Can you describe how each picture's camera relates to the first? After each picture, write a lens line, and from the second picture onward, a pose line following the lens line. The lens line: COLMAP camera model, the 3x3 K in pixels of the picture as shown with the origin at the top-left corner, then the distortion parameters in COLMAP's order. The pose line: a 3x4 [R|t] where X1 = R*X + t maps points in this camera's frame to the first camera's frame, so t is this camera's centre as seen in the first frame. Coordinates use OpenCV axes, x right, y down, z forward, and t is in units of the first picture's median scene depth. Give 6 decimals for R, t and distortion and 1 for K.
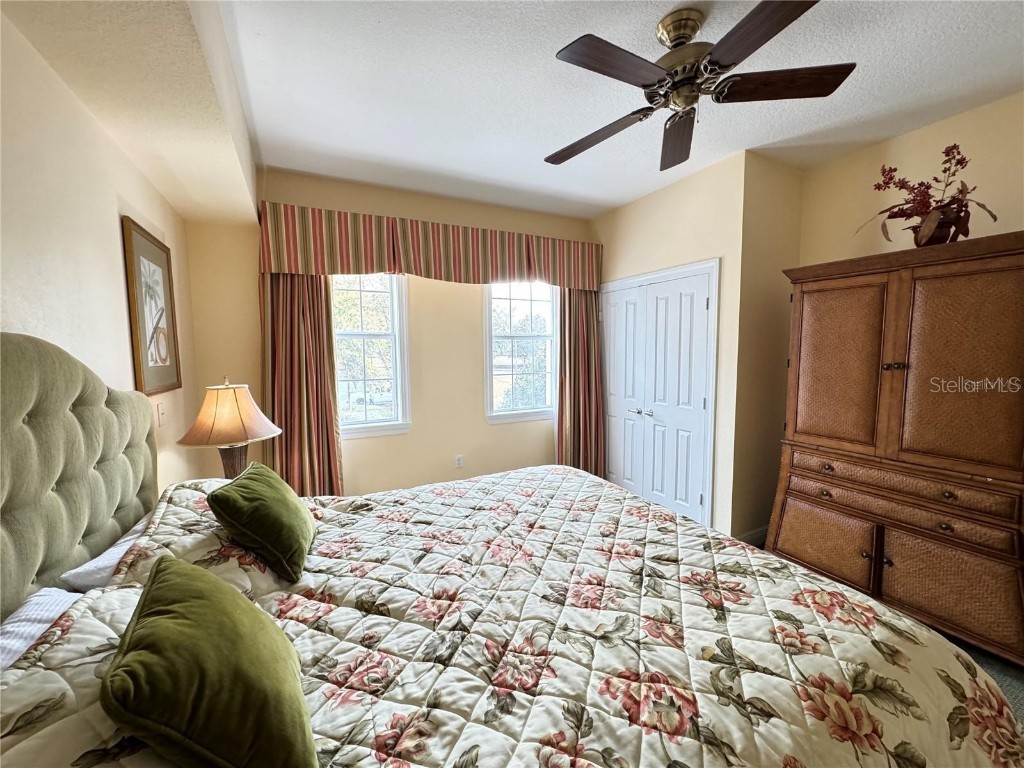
lens RADIAL K [[405.3, 0, 513.3], [0, 405.3, 383.9], [0, 0, 1]] dist [-0.001335, 0.000268]
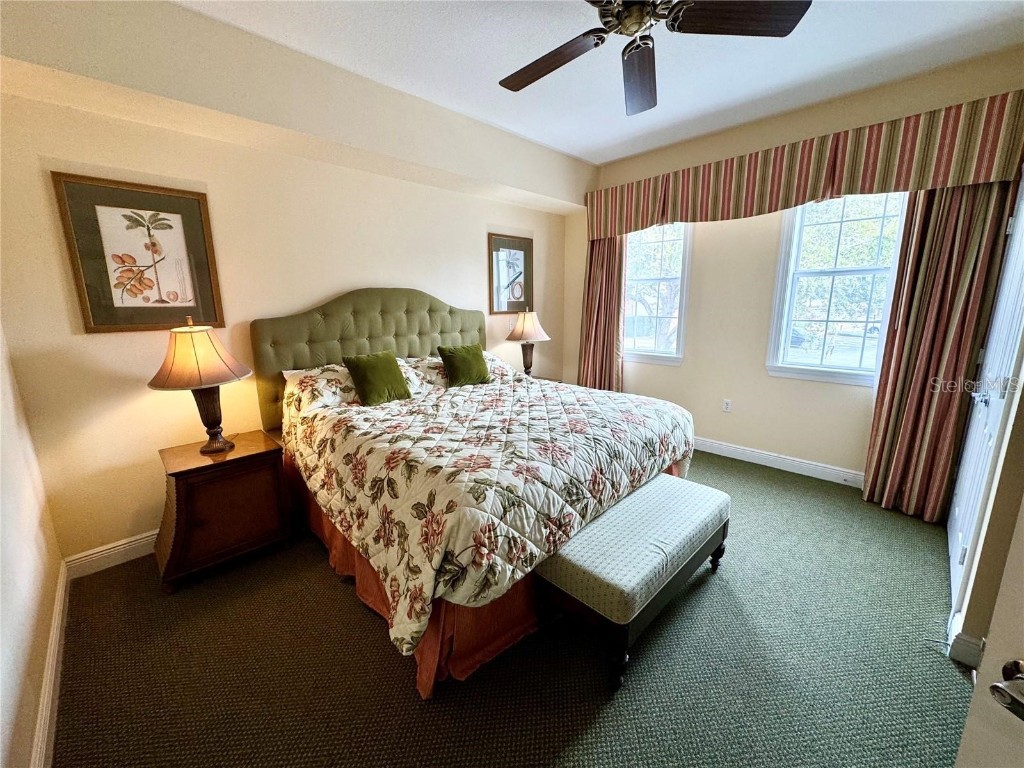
lens RADIAL K [[405.3, 0, 516.2], [0, 405.3, 384.1], [0, 0, 1]] dist [-0.001335, 0.000268]
pose [[0.307938, 0.201536, -0.929816, 1.574645], [-0.074843, 0.979409, 0.187499, -0.021072], [0.948458, 0.011852, 0.316681, 0.485746]]
